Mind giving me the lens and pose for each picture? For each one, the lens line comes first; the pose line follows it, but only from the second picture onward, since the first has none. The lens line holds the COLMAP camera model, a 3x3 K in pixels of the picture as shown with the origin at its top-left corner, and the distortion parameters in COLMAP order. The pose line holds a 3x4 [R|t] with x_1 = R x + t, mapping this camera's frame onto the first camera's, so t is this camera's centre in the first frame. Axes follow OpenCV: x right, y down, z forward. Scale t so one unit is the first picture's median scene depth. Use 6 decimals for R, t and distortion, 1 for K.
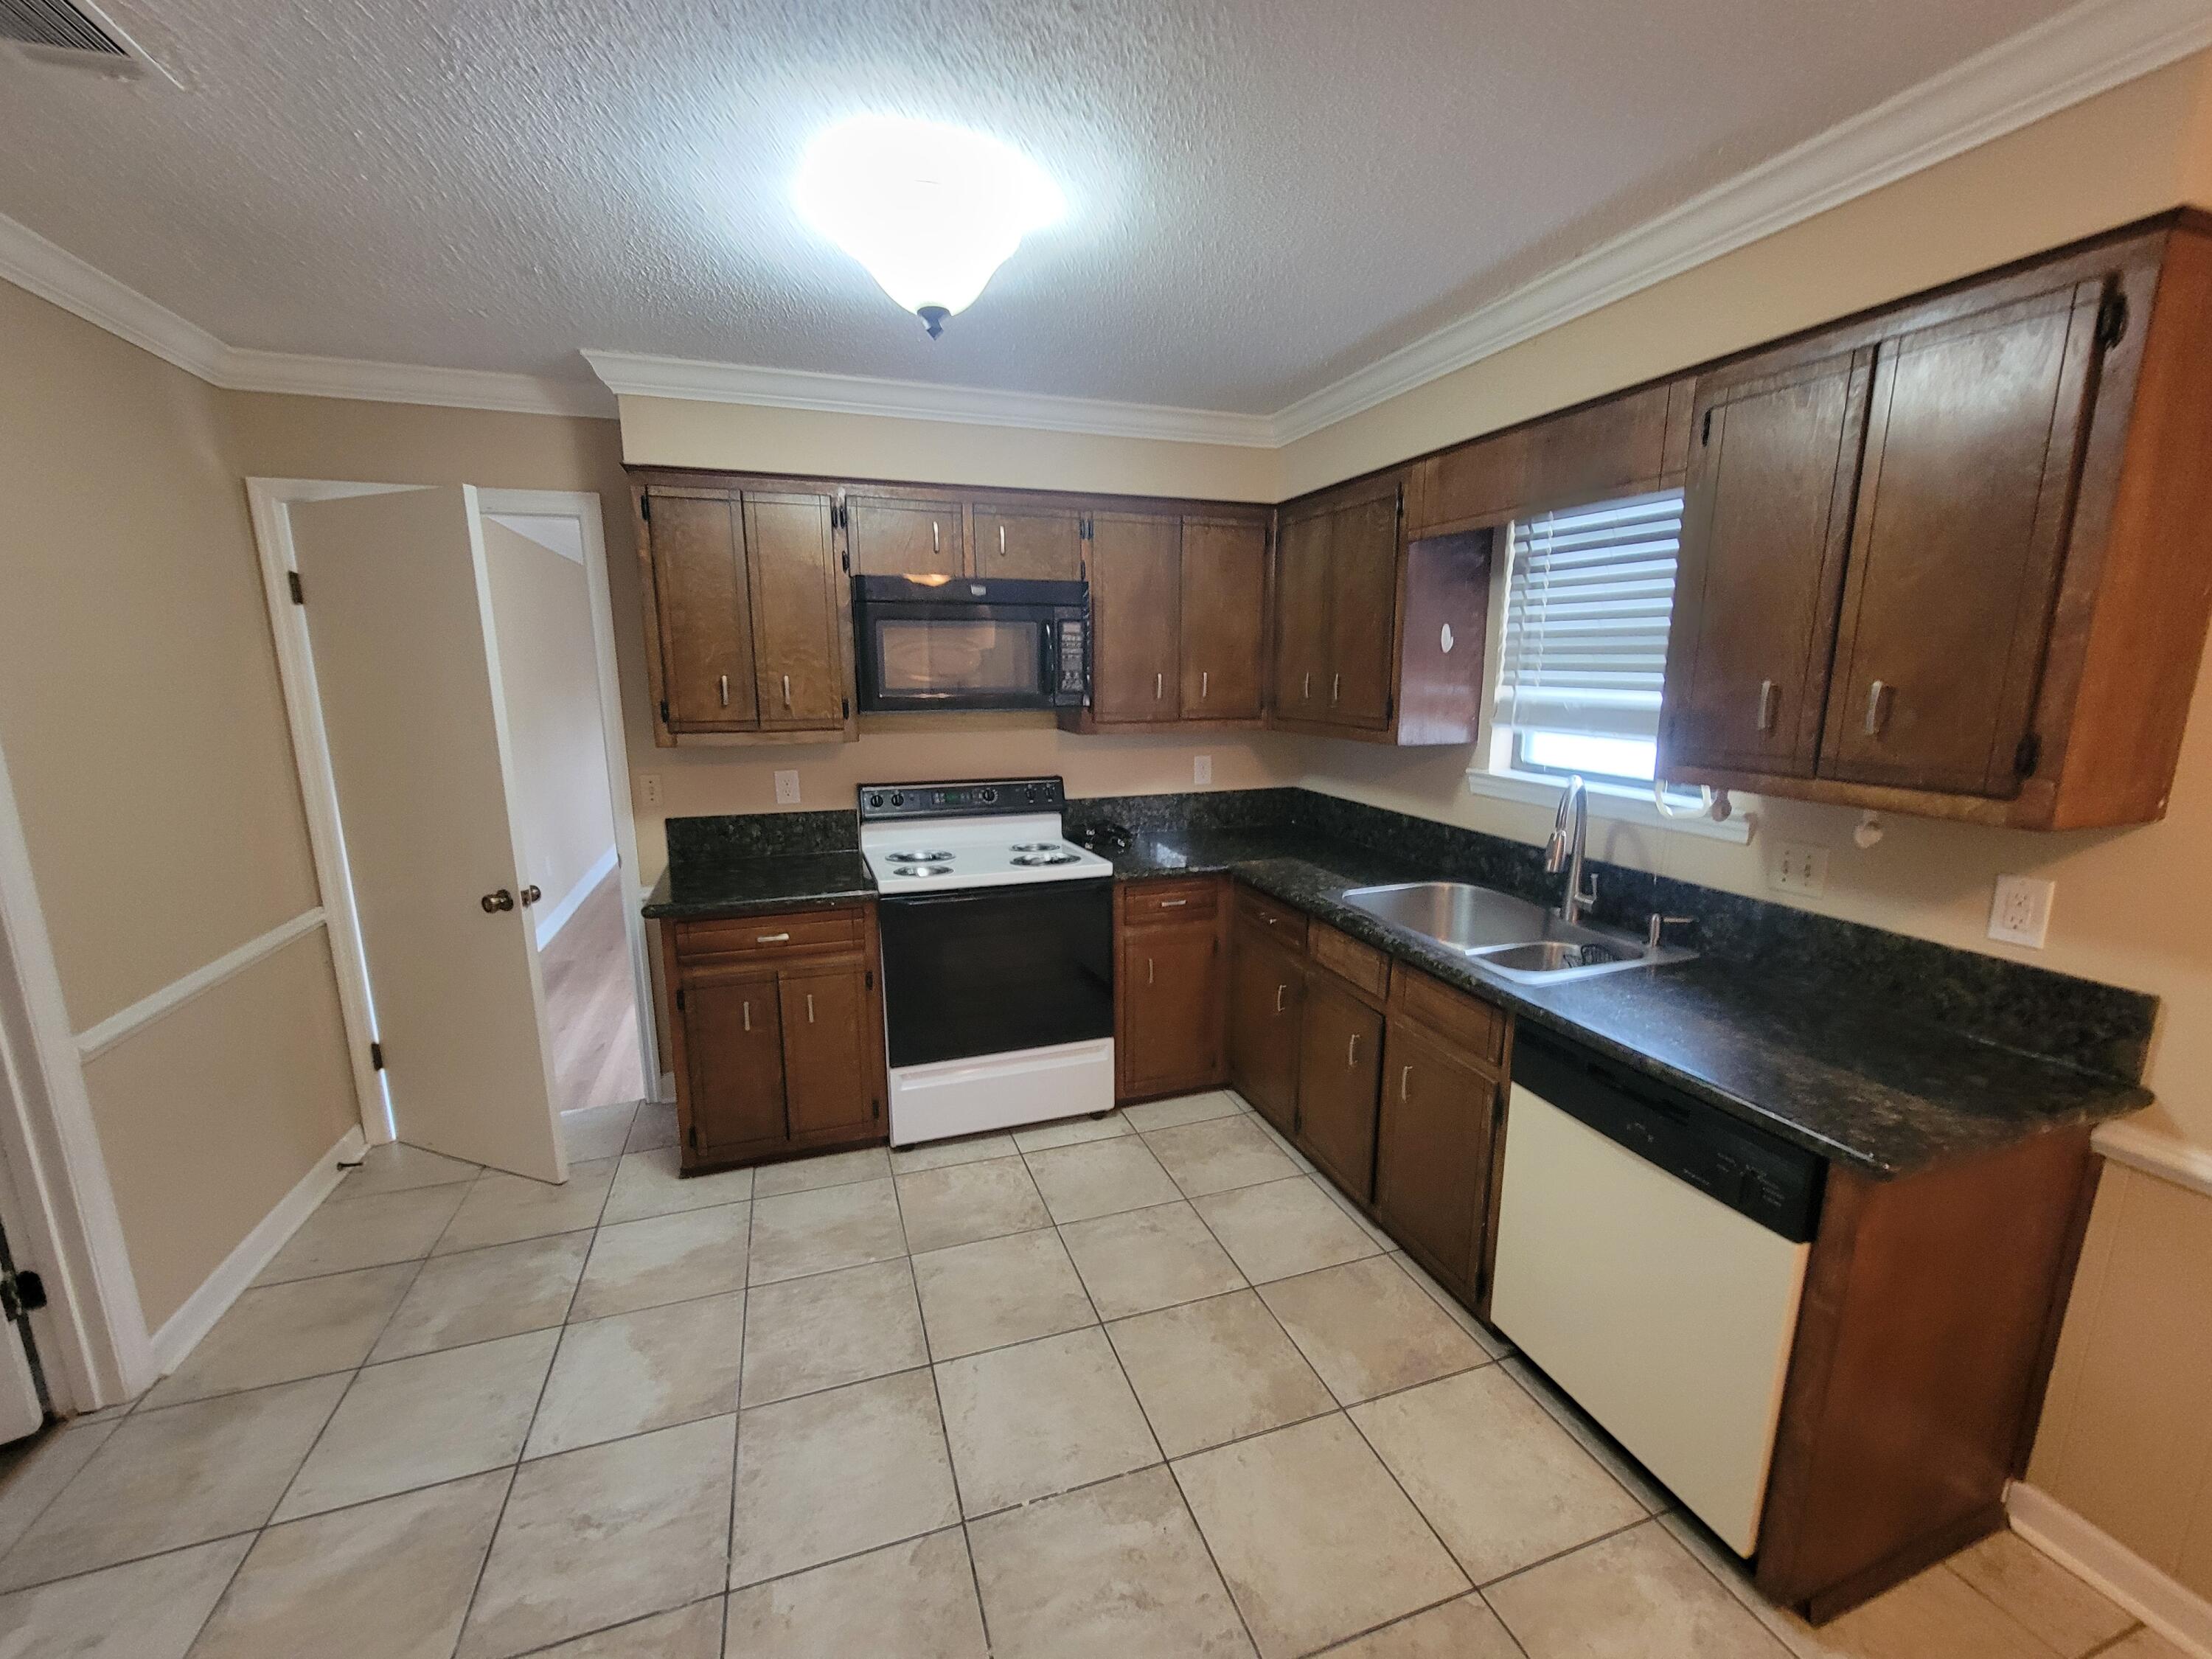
lens RADIAL K [[902.7, 0, 1101.3], [0, 902.7, 838.7], [0, 0, 1]] dist [-0.003326, 0.000565]
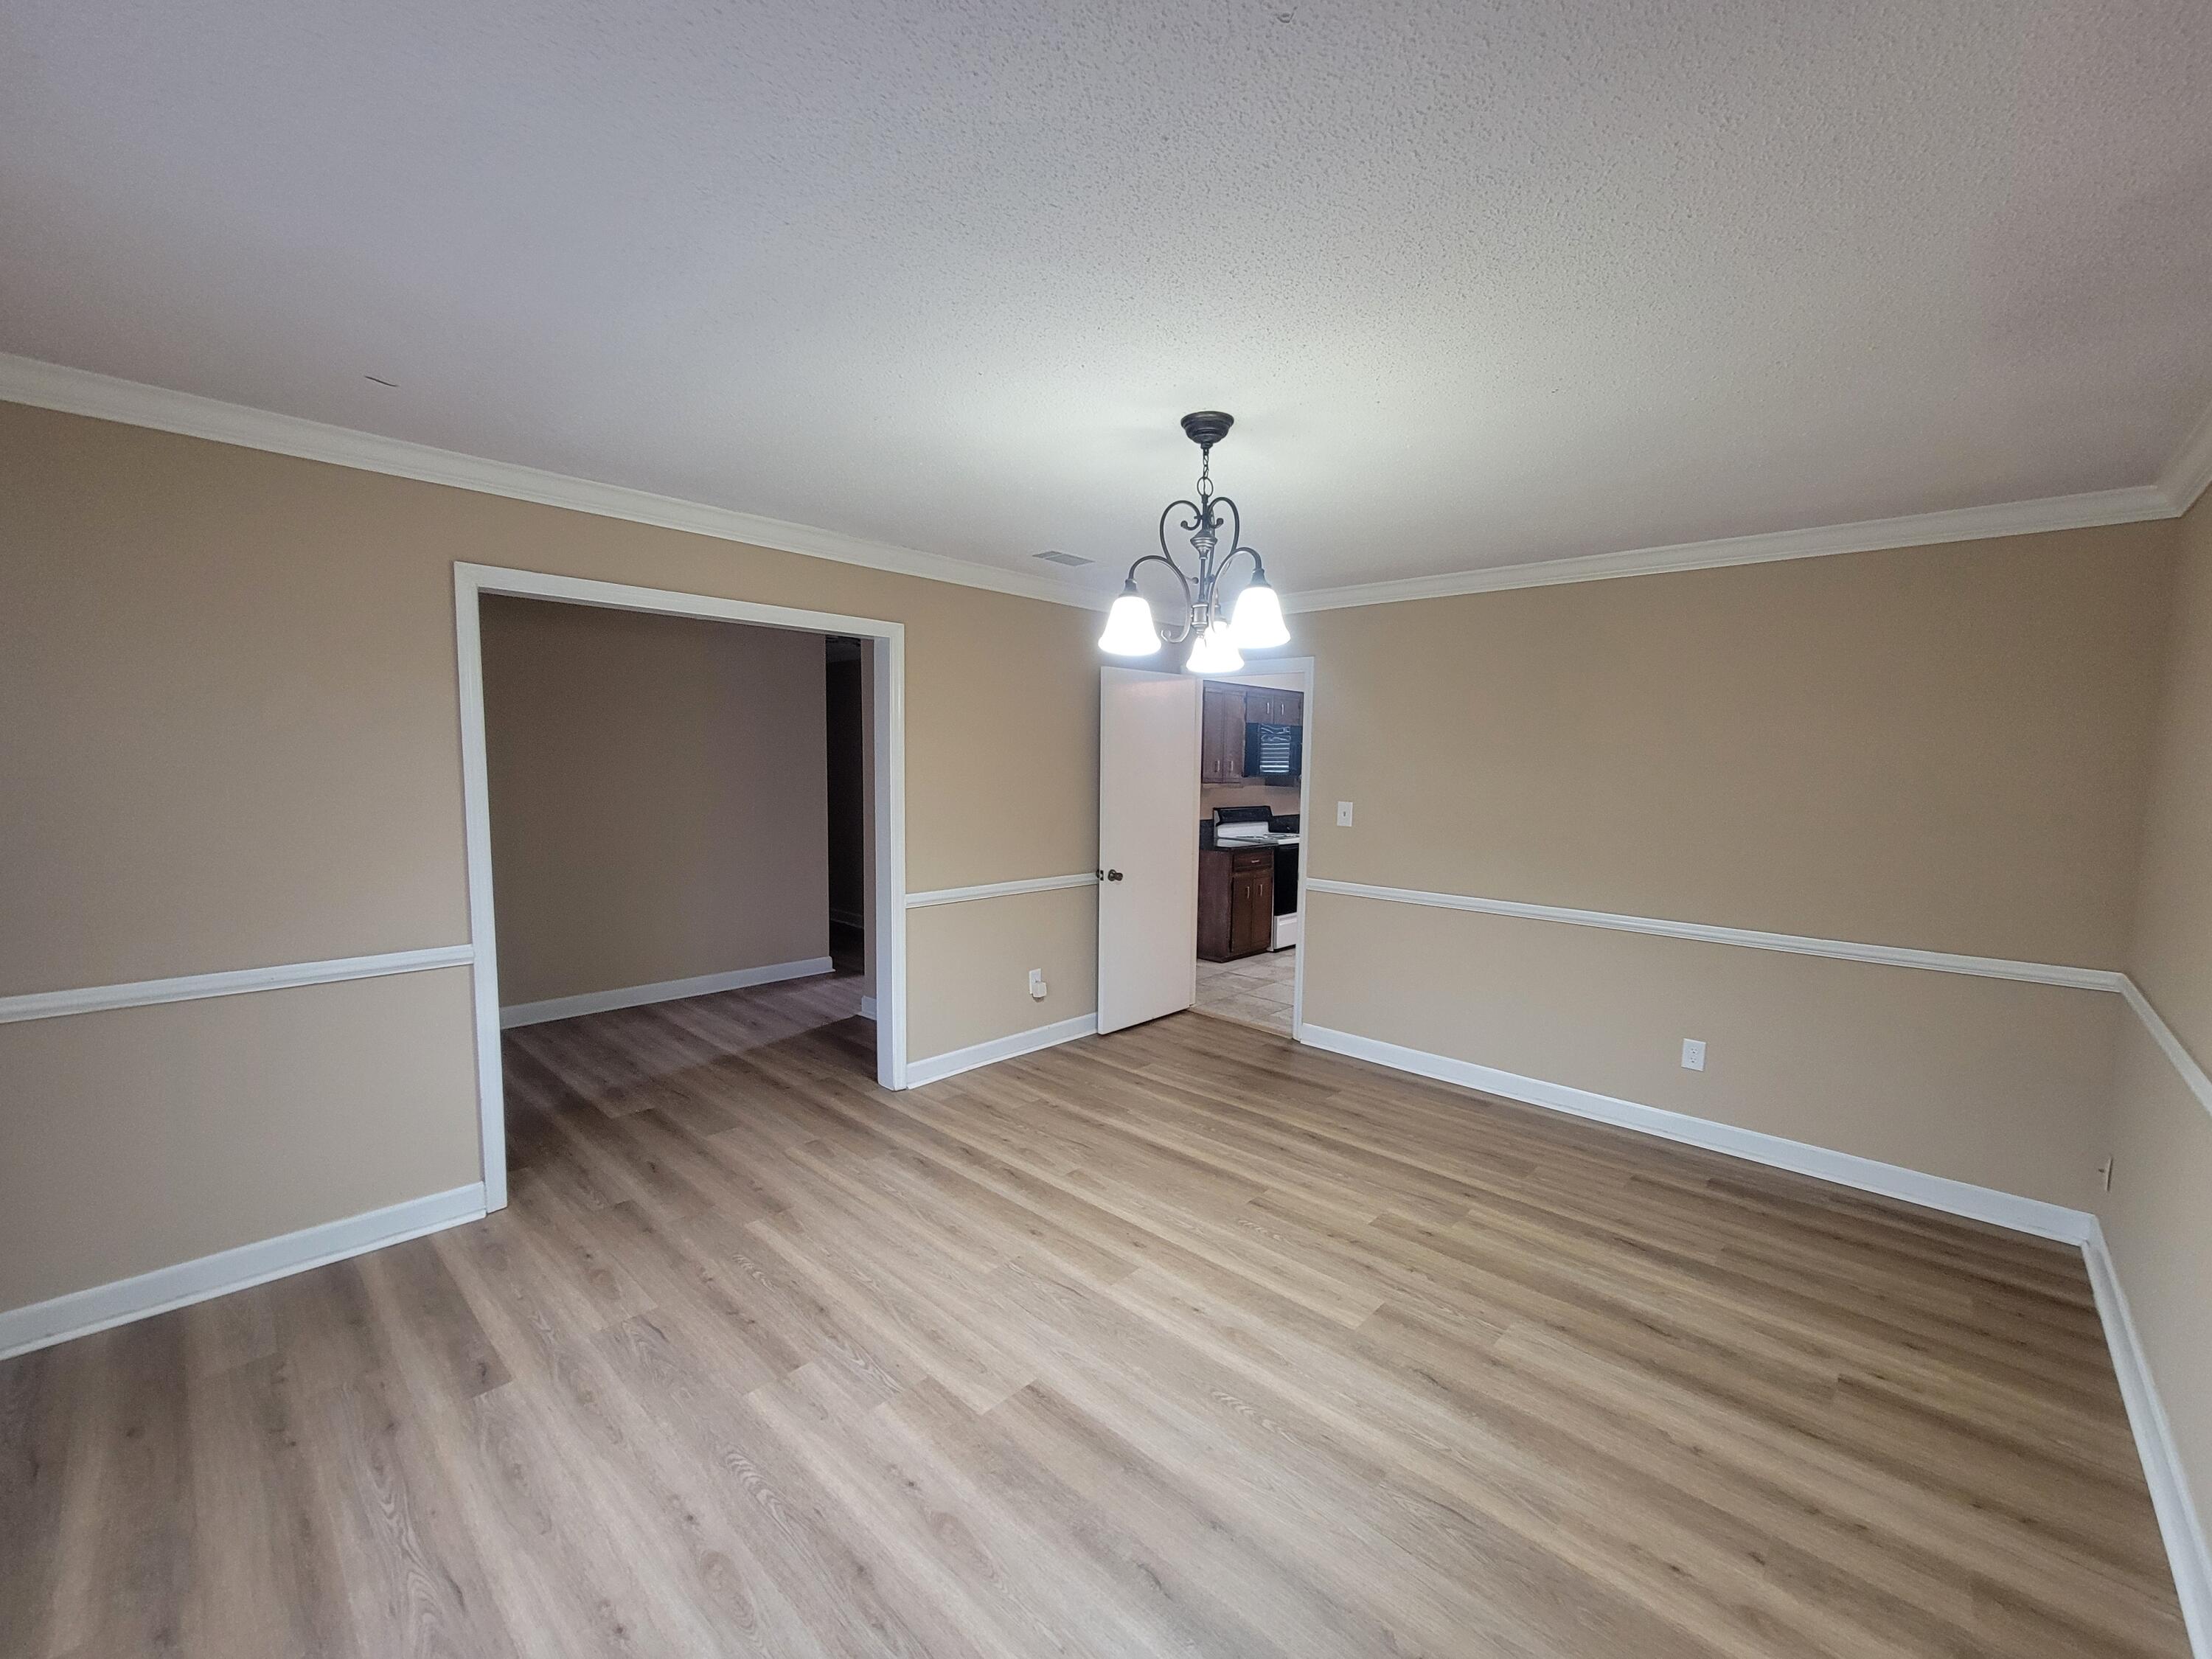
lens RADIAL K [[902.7, 0, 1106.8], [0, 902.7, 821.9], [0, 0, 1]] dist [-0.003326, 0.000565]
pose [[0.881374, -0.010063, 0.472311, -1.916043], [0.066740, 0.992399, -0.103397, 0.232674], [-0.467680, 0.122654, 0.875346, -1.056333]]
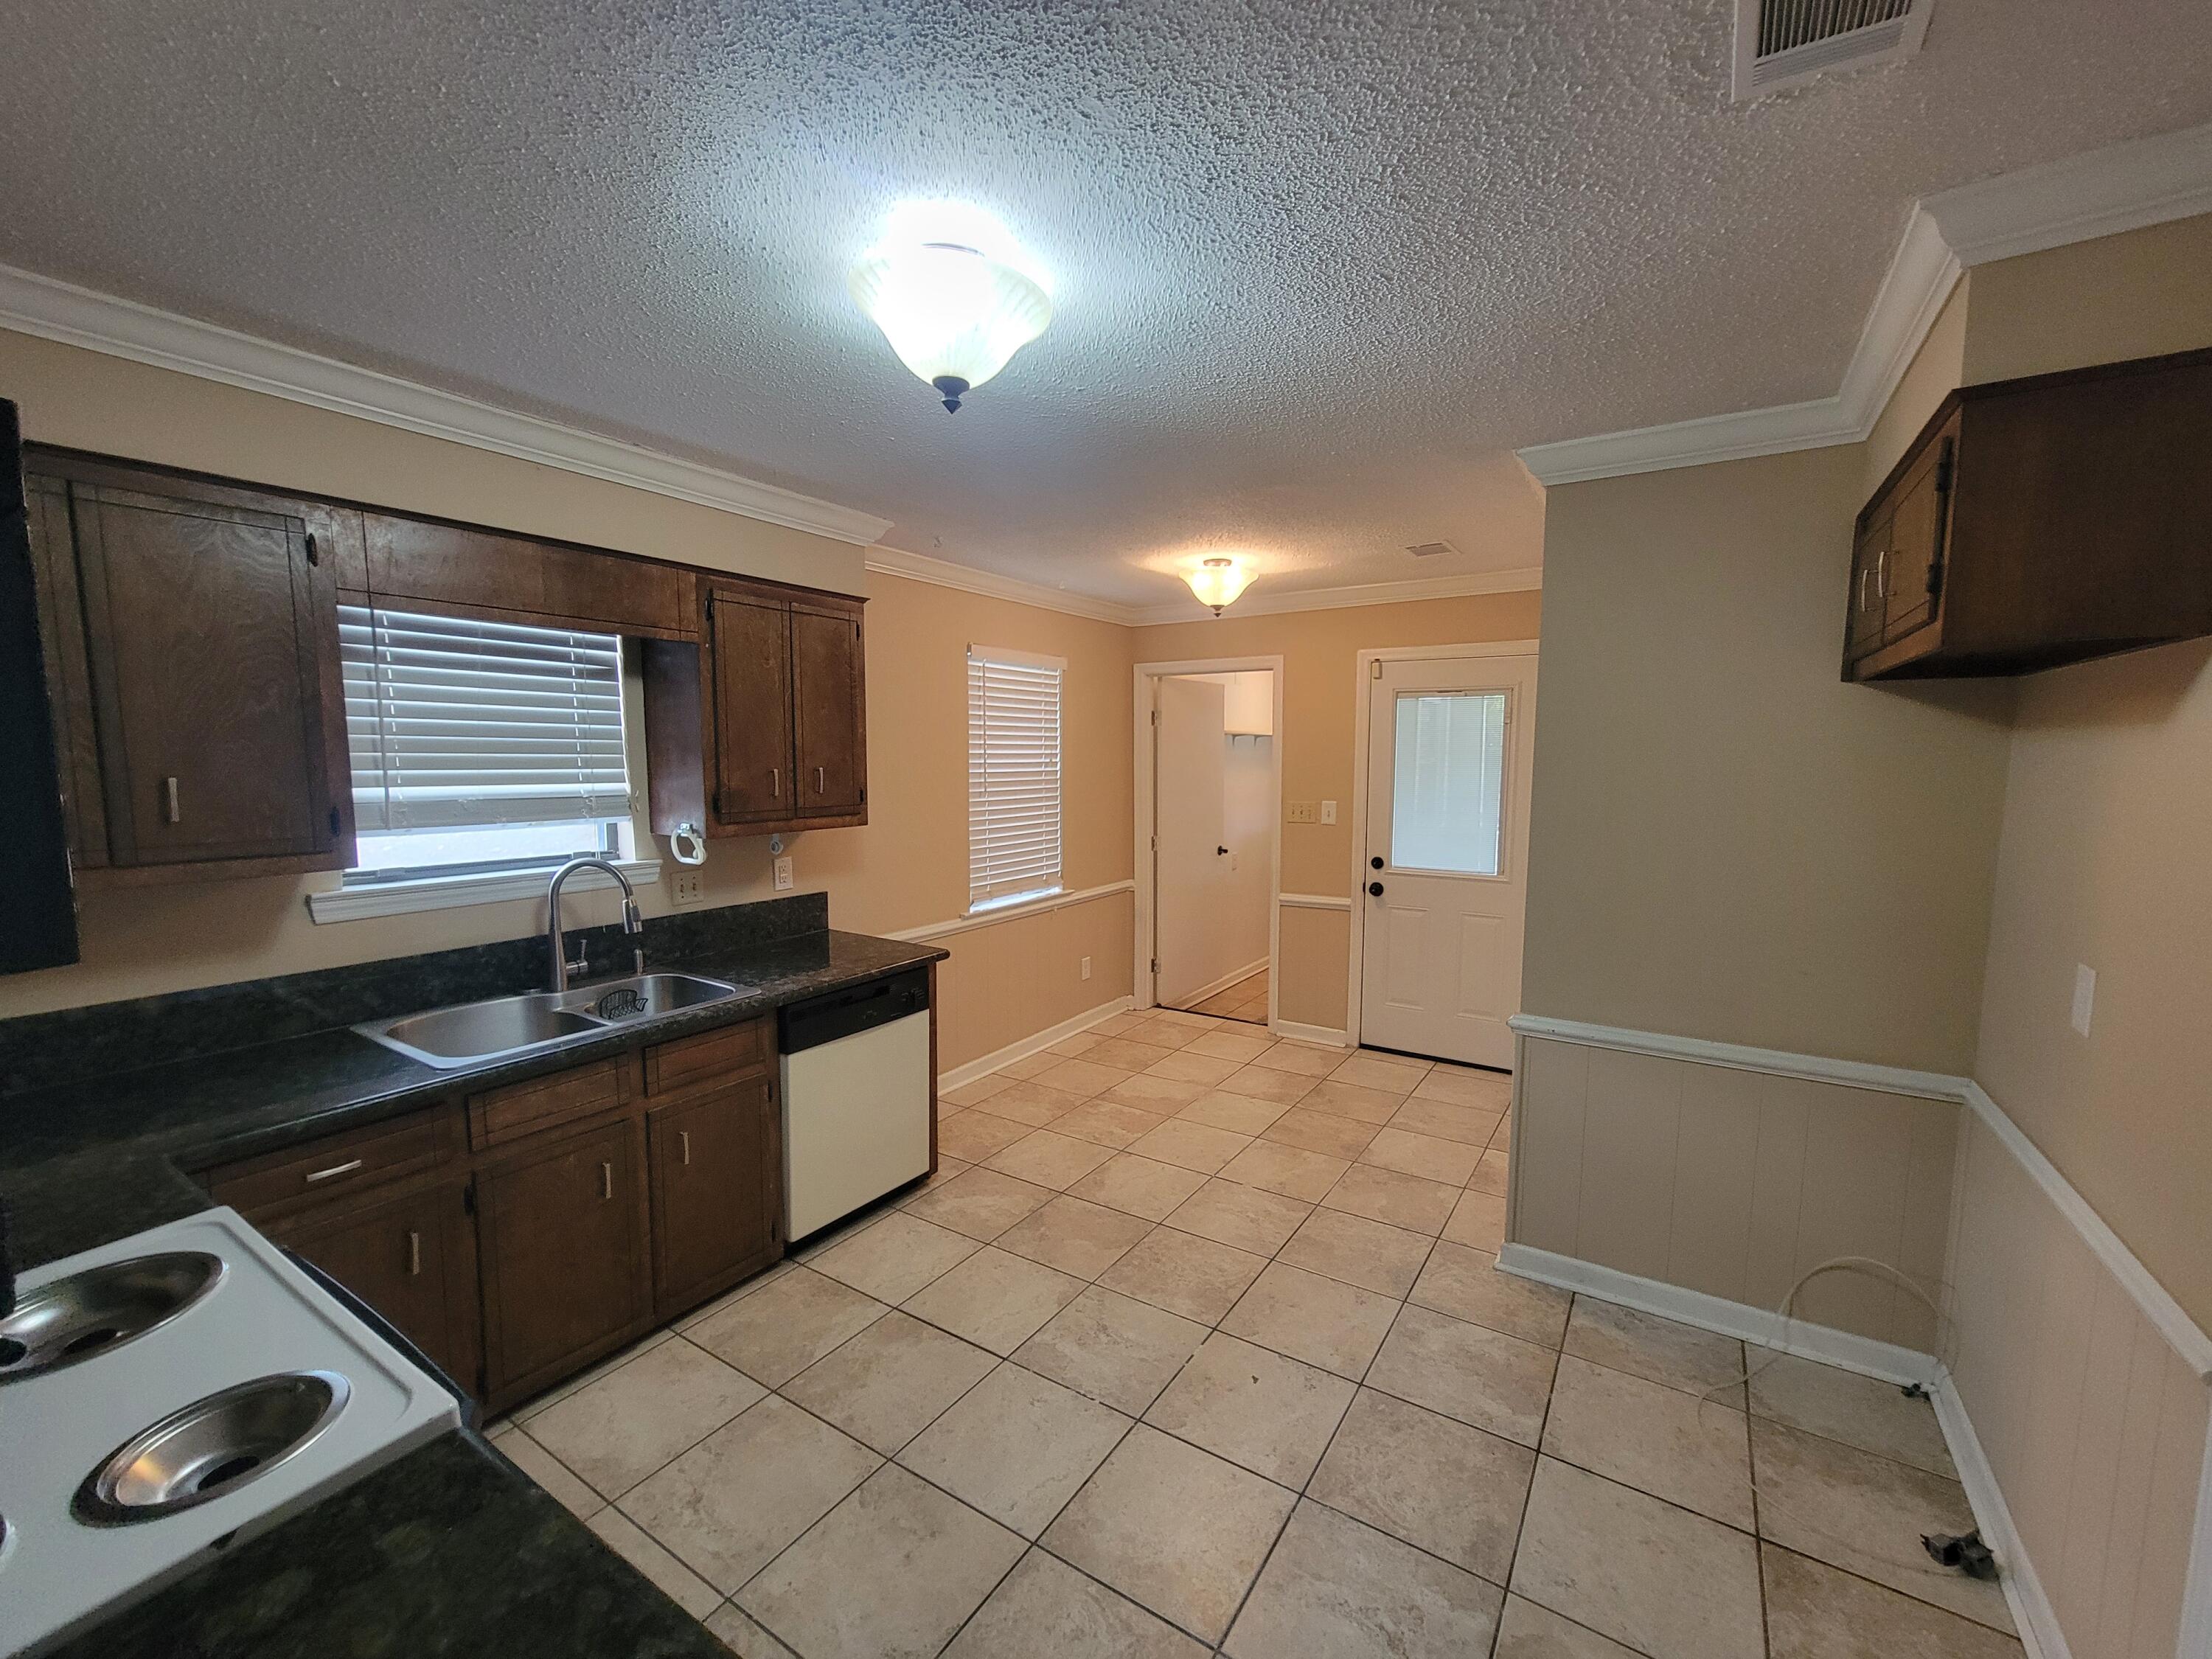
lens RADIAL K [[902.7, 0, 1112.8], [0, 902.7, 841.0], [0, 0, 1]] dist [-0.003326, 0.000565]
pose [[-0.622779, -0.072820, 0.779002, -0.644744], [0.149735, 0.966163, 0.210022, -0.188184], [-0.767936, 0.247441, -0.590802, 0.953319]]
